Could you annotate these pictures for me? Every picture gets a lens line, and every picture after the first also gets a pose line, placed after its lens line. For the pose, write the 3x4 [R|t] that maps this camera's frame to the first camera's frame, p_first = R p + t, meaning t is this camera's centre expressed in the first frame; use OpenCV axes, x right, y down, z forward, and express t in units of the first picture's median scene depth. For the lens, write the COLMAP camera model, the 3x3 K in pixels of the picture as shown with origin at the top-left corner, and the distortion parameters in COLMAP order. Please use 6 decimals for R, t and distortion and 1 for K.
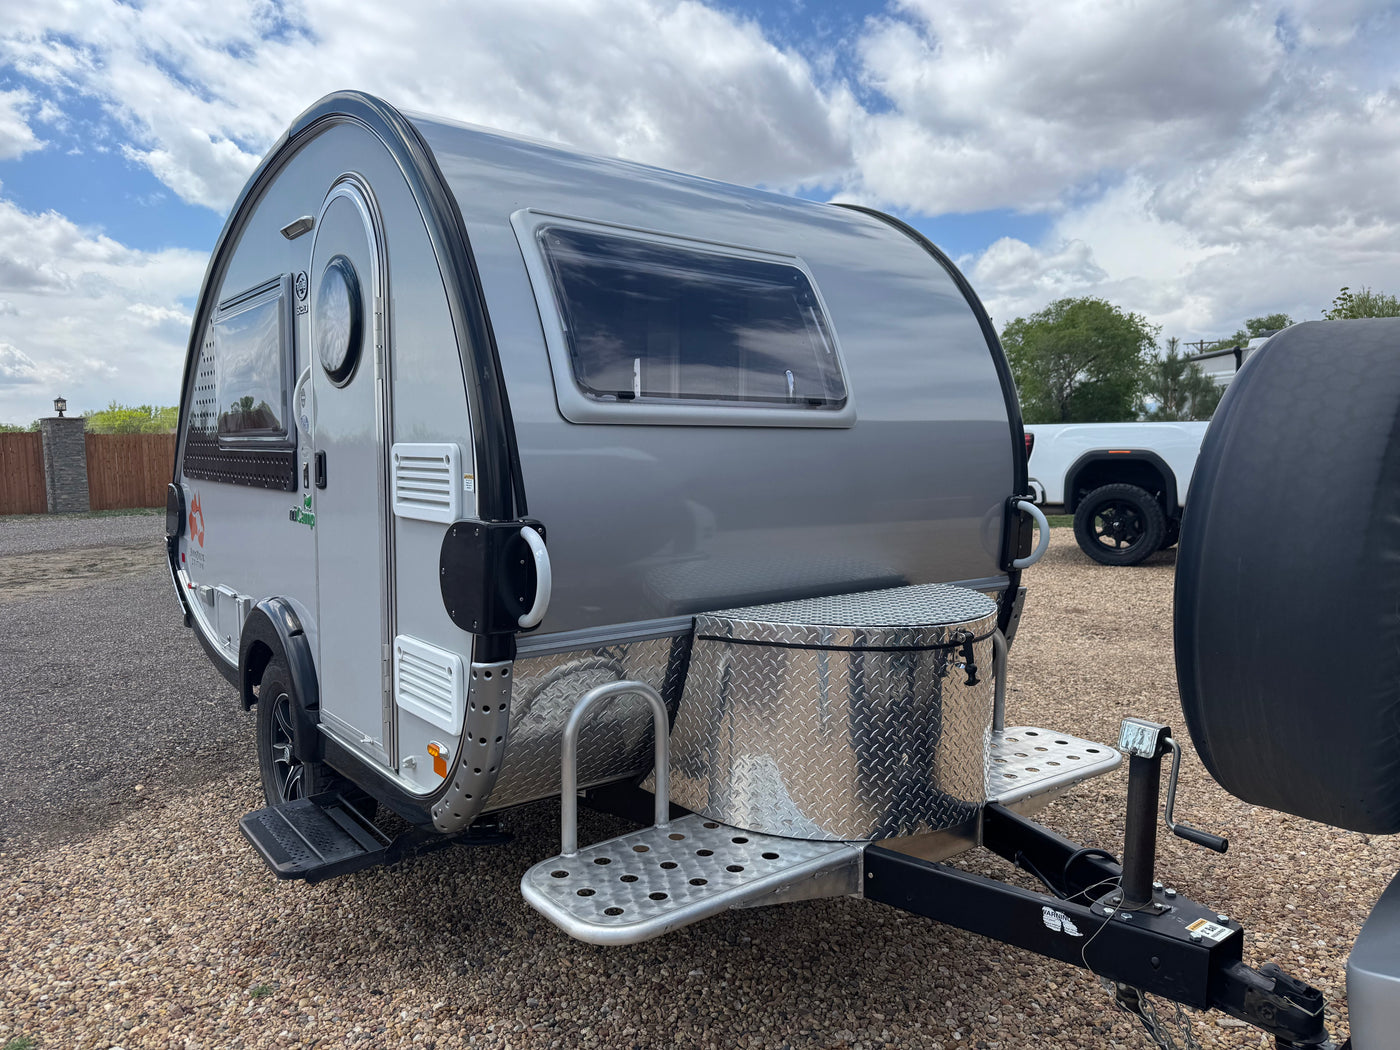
lens RADIAL K [[988.0, 0, 700.0], [0, 988.0, 525.0], [0, 0, 1]] dist [0.042975, -0.053483]
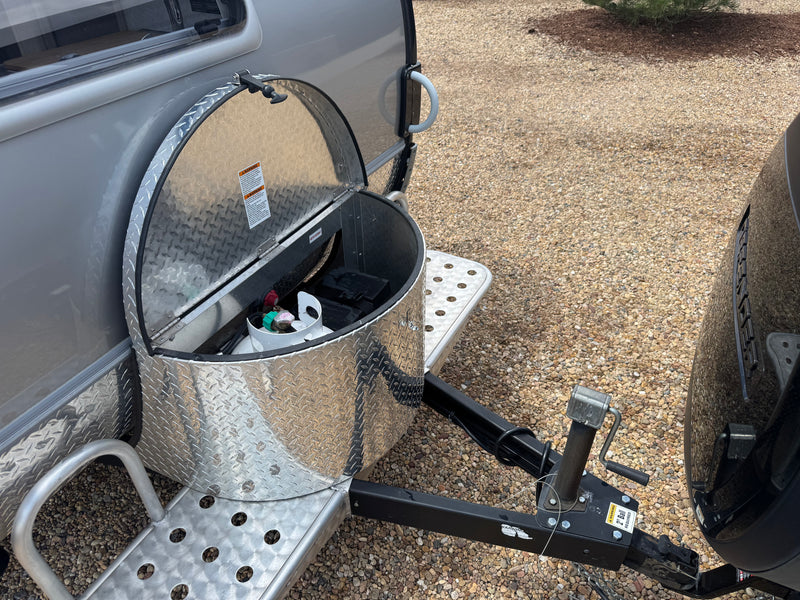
lens RADIAL K [[564.6, 0, 400.0], [0, 564.6, 300.0], [0, 0, 1]] dist [0.042975, -0.053483]
pose [[0.912271, -0.257149, 0.318805, 0.052606], [0.047877, 0.839968, 0.540519, -0.175129], [-0.406780, -0.477836, 0.778590, 0.454355]]
